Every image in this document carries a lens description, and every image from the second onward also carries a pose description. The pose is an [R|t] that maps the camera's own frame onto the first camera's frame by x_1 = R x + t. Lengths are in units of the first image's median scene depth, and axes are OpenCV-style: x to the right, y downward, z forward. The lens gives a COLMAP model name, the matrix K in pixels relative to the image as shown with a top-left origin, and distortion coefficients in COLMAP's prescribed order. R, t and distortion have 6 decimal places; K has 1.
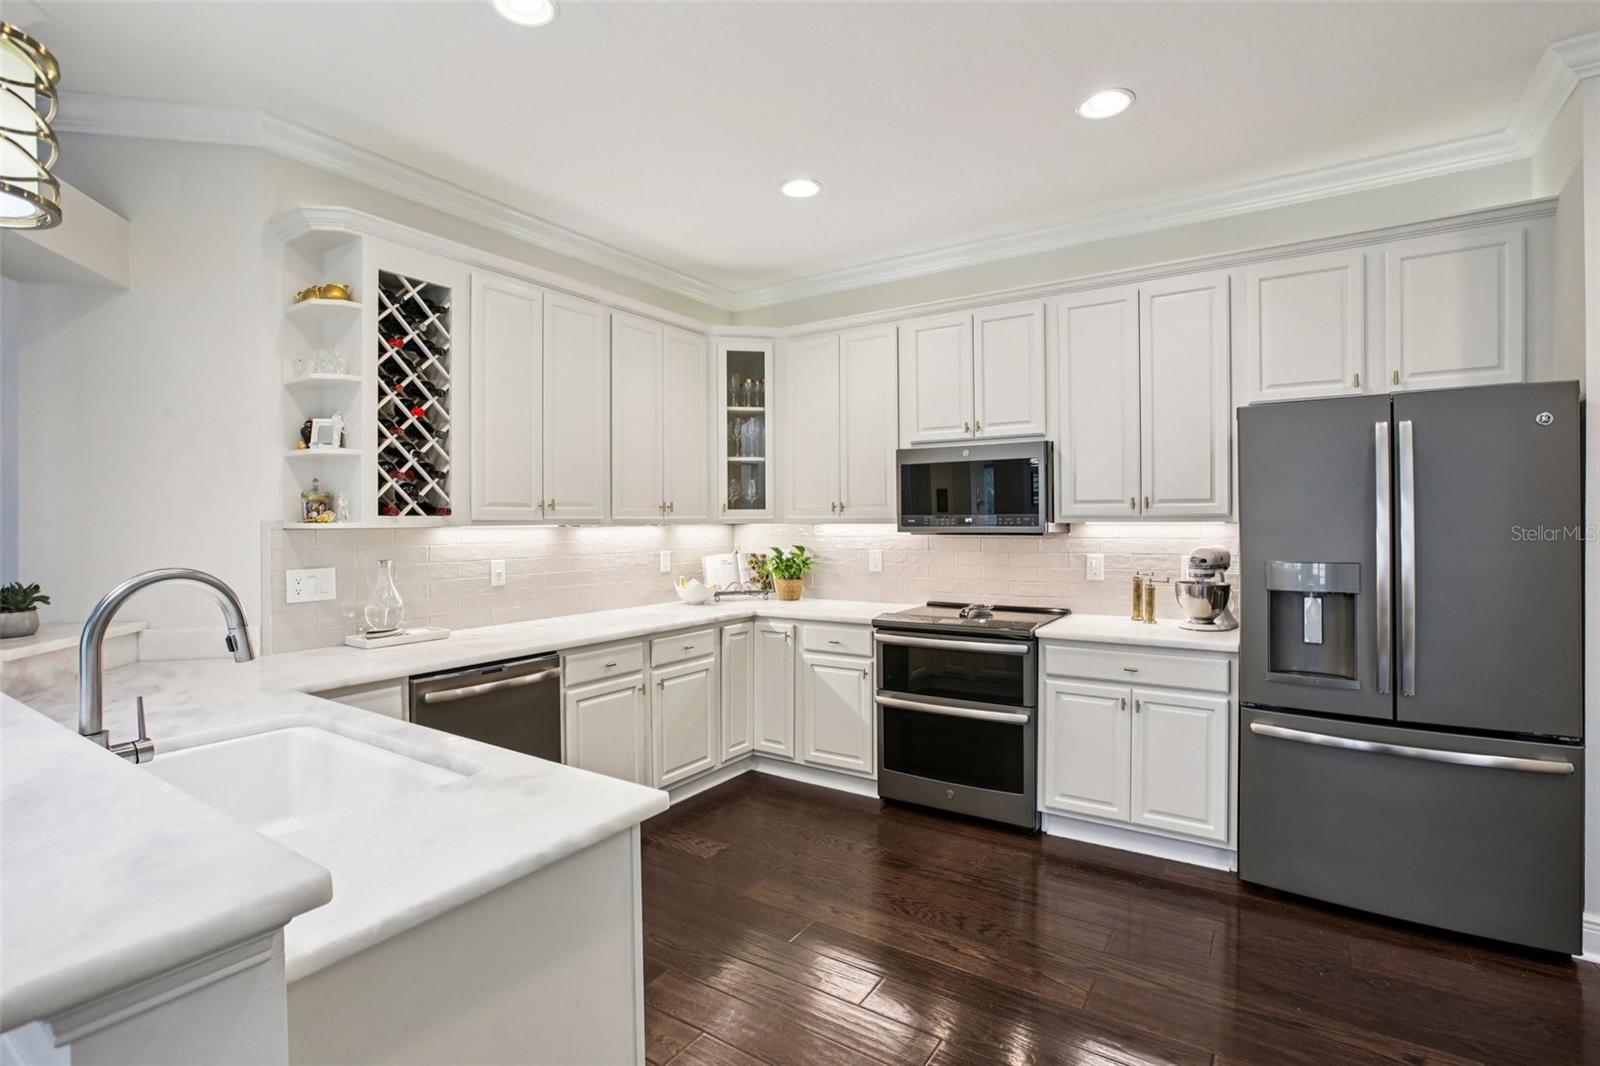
lens RADIAL K [[747.7, 0, 791.6], [0, 747.7, 522.9], [0, 0, 1]] dist [-0.050715, 0.016515]
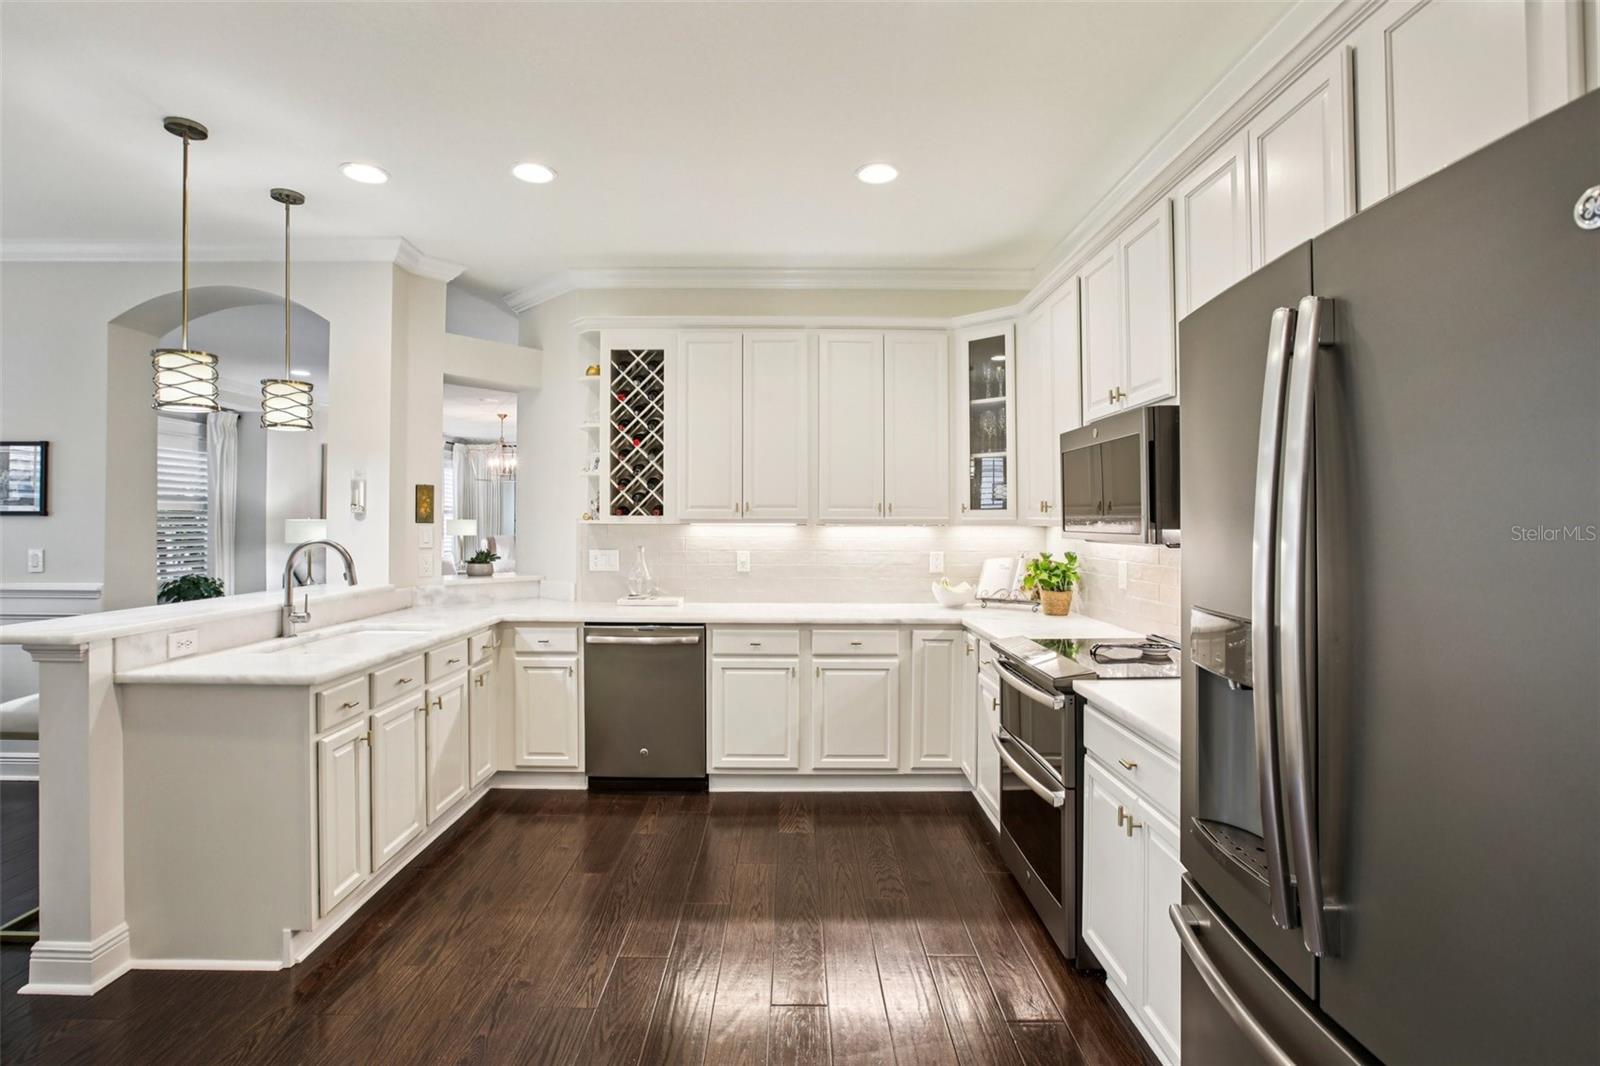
lens RADIAL K [[747.7, 0, 804.9], [0, 747.7, 521.9], [0, 0, 1]] dist [-0.050715, 0.016515]
pose [[0.567322, 0.009736, -0.823439, 0.752455], [-0.010208, 0.999936, 0.004790, -0.006748], [0.823433, 0.005688, 0.567385, 0.392046]]
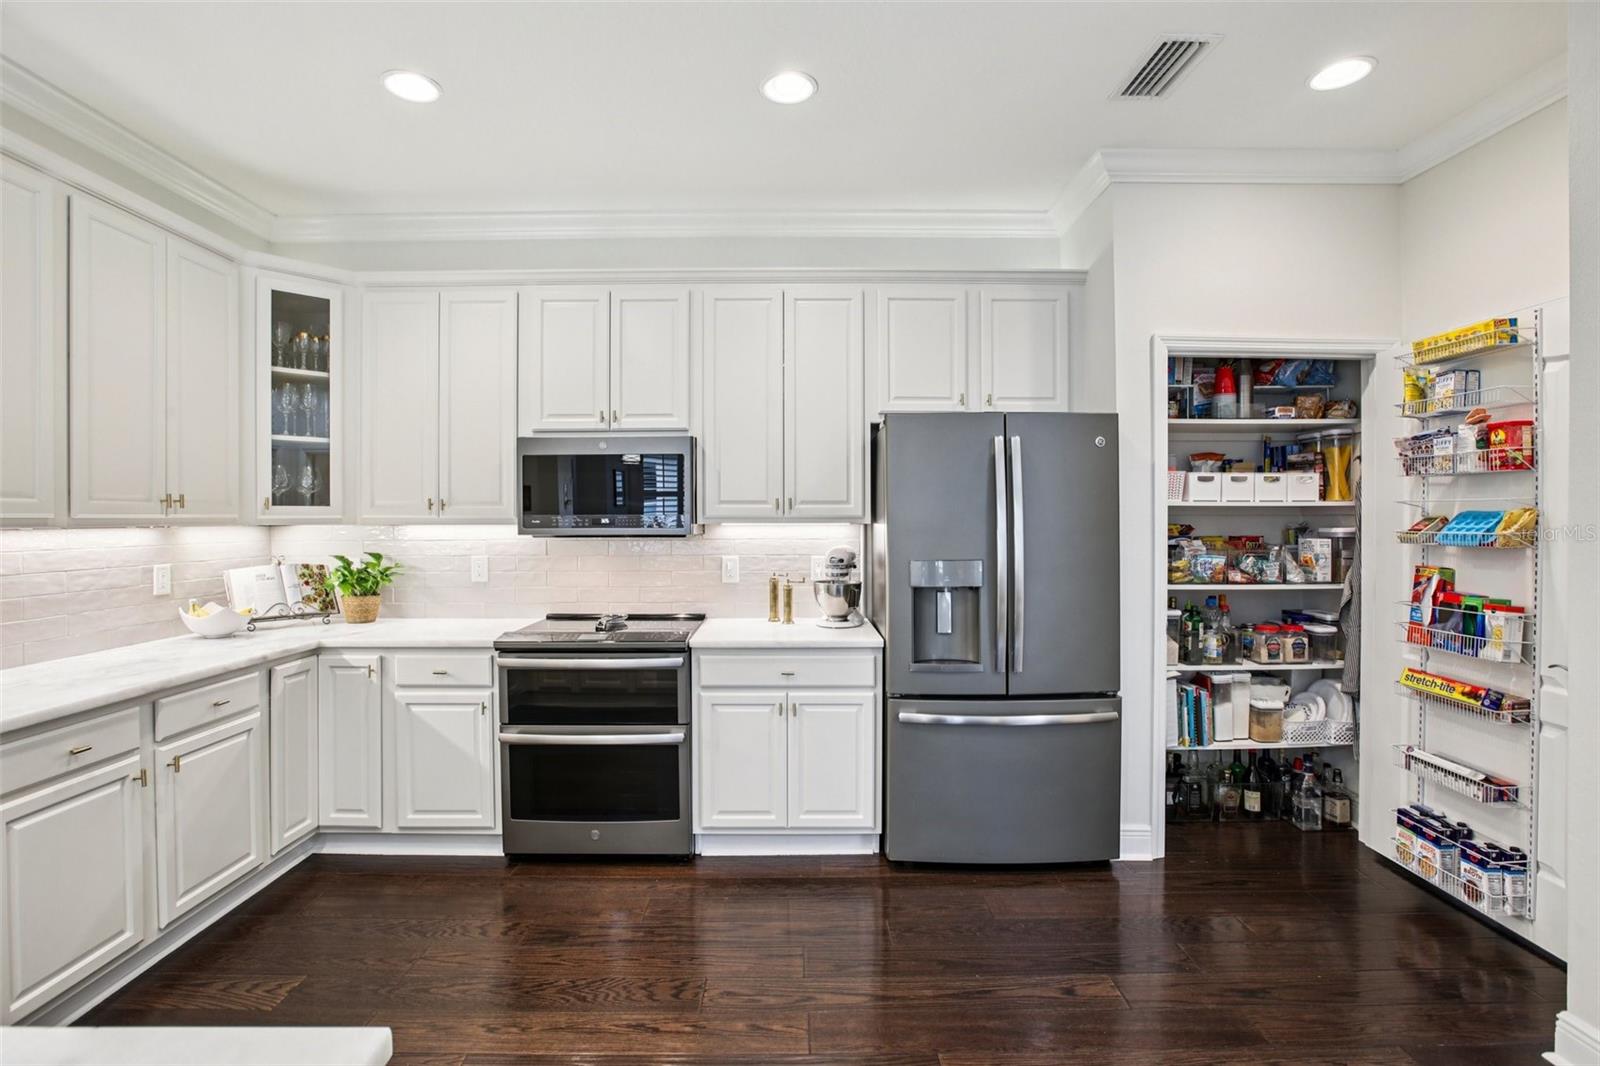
lens RADIAL K [[747.7, 0, 793.8], [0, 747.7, 524.0], [0, 0, 1]] dist [-0.050715, 0.016515]
pose [[0.827911, -0.000143, 0.560860, -0.084329], [-0.000405, 1.000000, 0.000853, -0.000907], [-0.560859, -0.000934, 0.827910, 0.155667]]
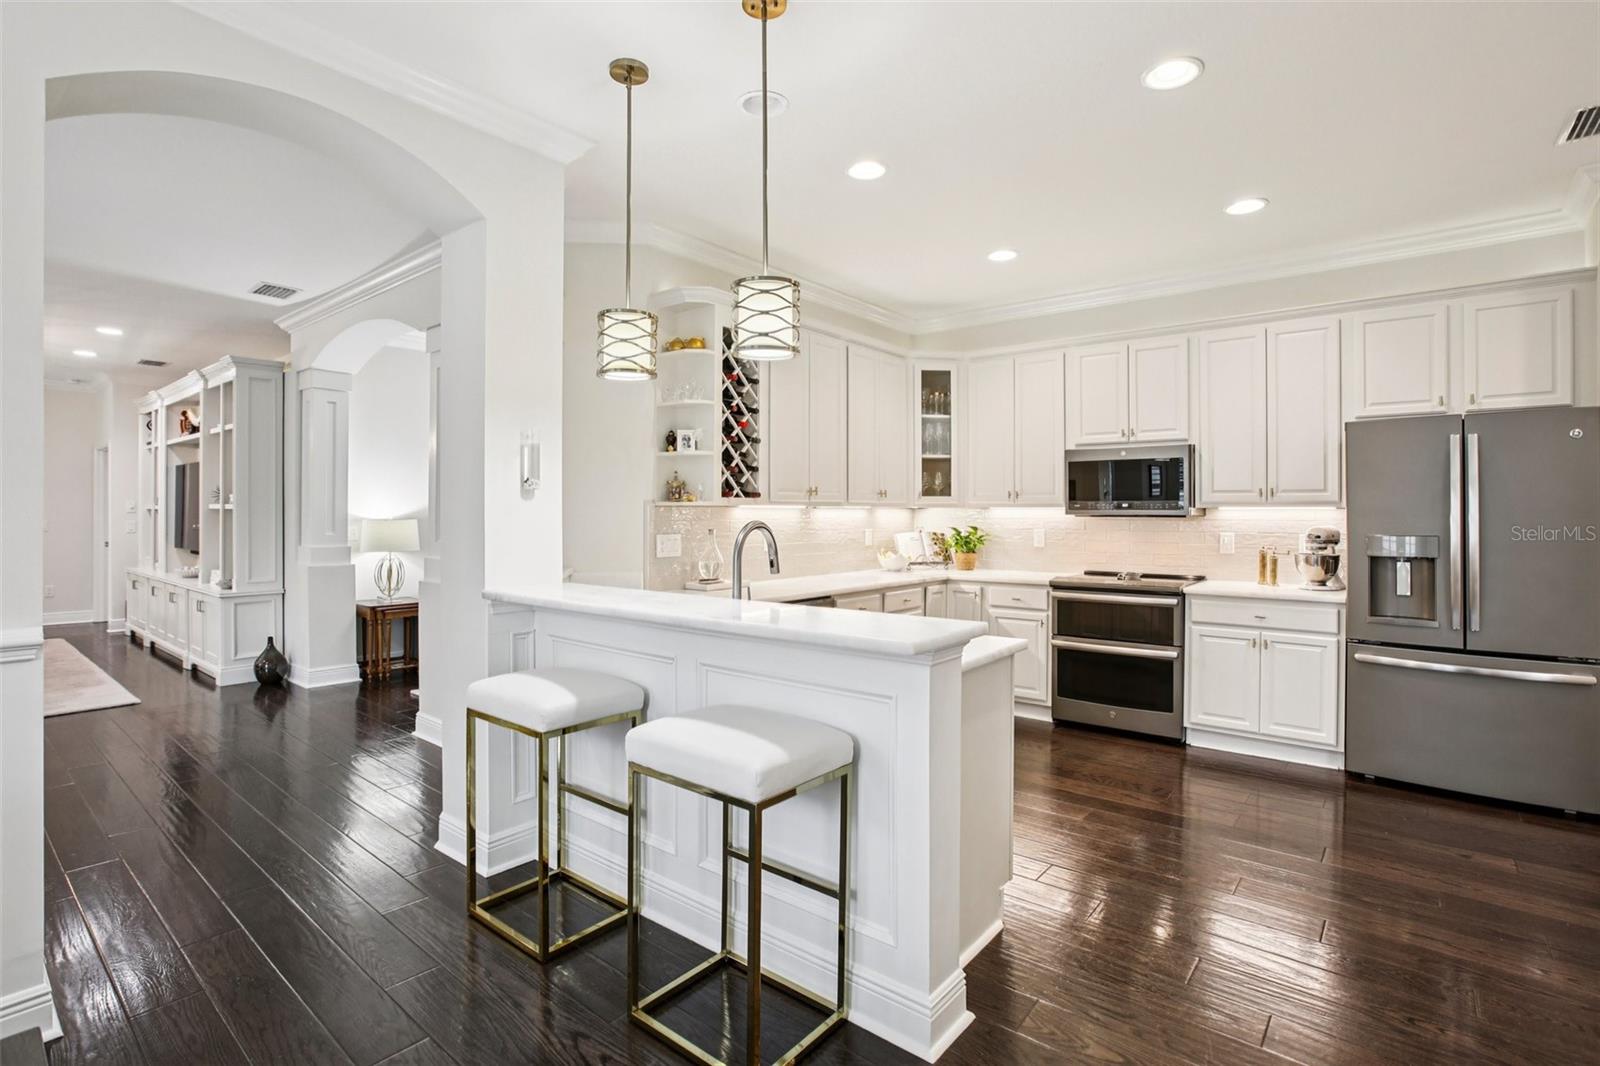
lens RADIAL K [[747.7, 0, 800.8], [0, 747.7, 510.0], [0, 0, 1]] dist [-0.050715, 0.016515]
pose [[0.994955, 0.008471, -0.099965, -0.215299], [-0.009039, 0.999945, -0.005226, 0.018157], [0.099915, 0.006103, 0.994977, -0.368297]]
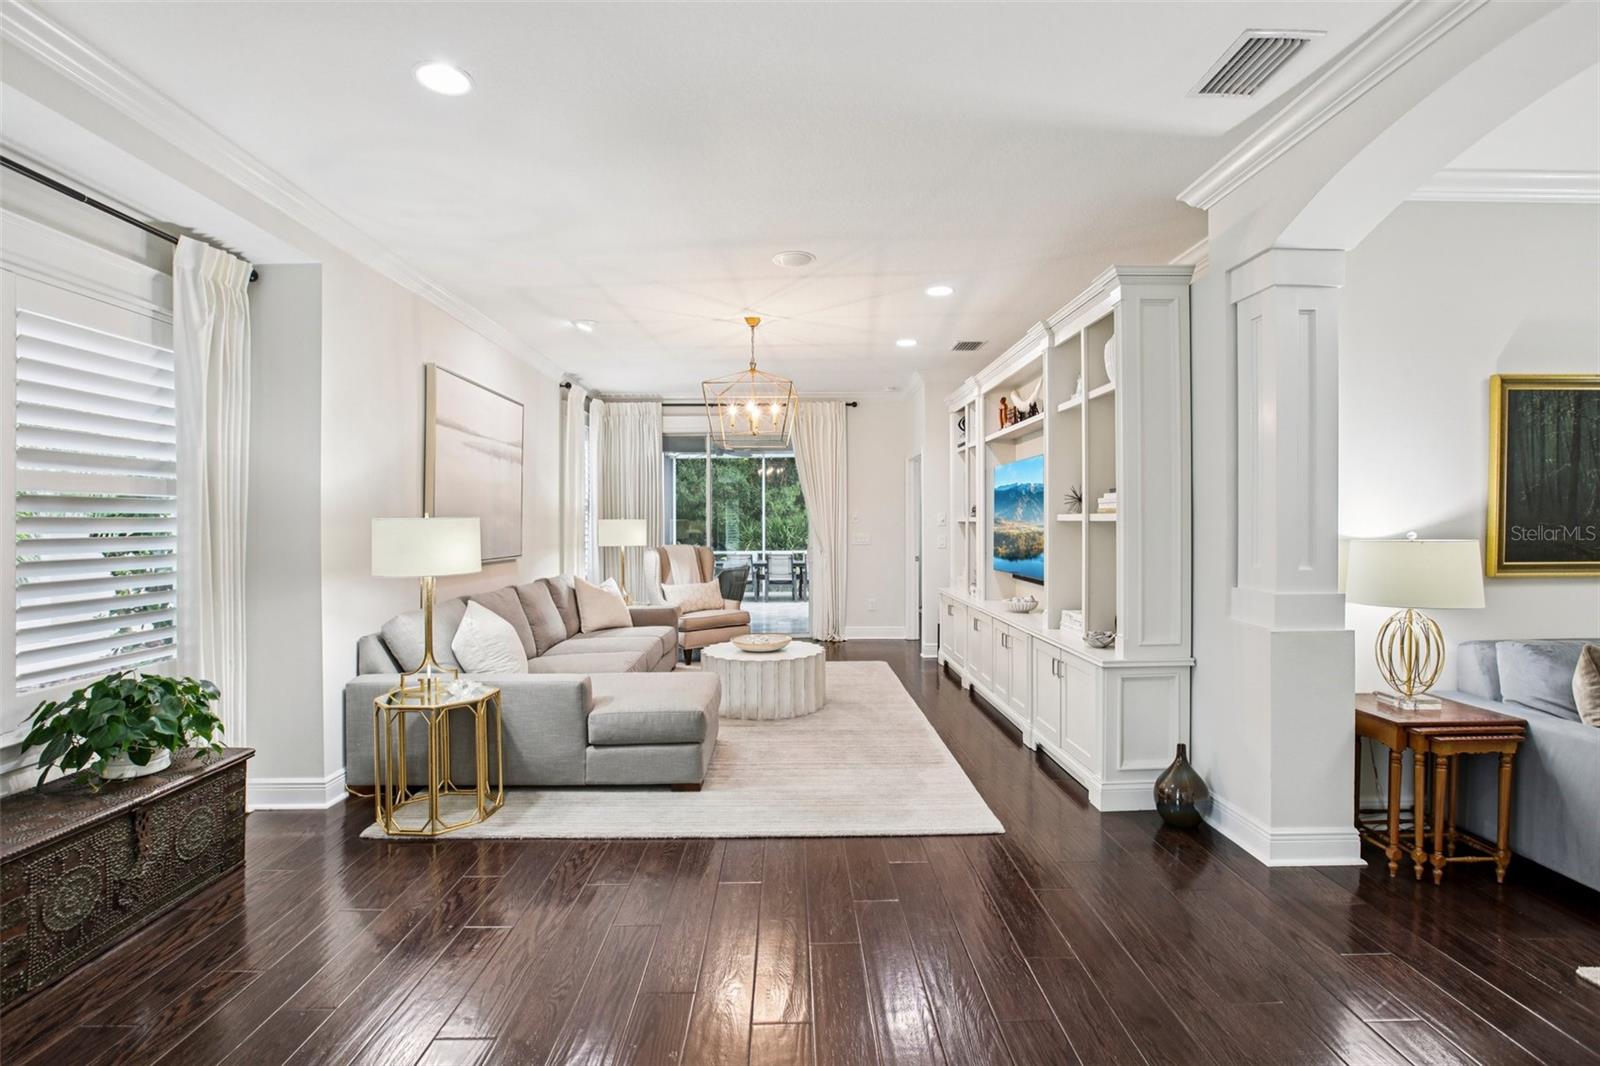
lens RADIAL K [[747.7, 0, 812.2], [0, 747.7, 524.9], [0, 0, 1]] dist [-0.050715, 0.016515]
pose [[0.571172, 0.004525, -0.820818, -1.133570], [-0.000382, 0.999986, 0.005248, 0.018598], [0.820830, -0.002684, 0.571166, 0.268522]]
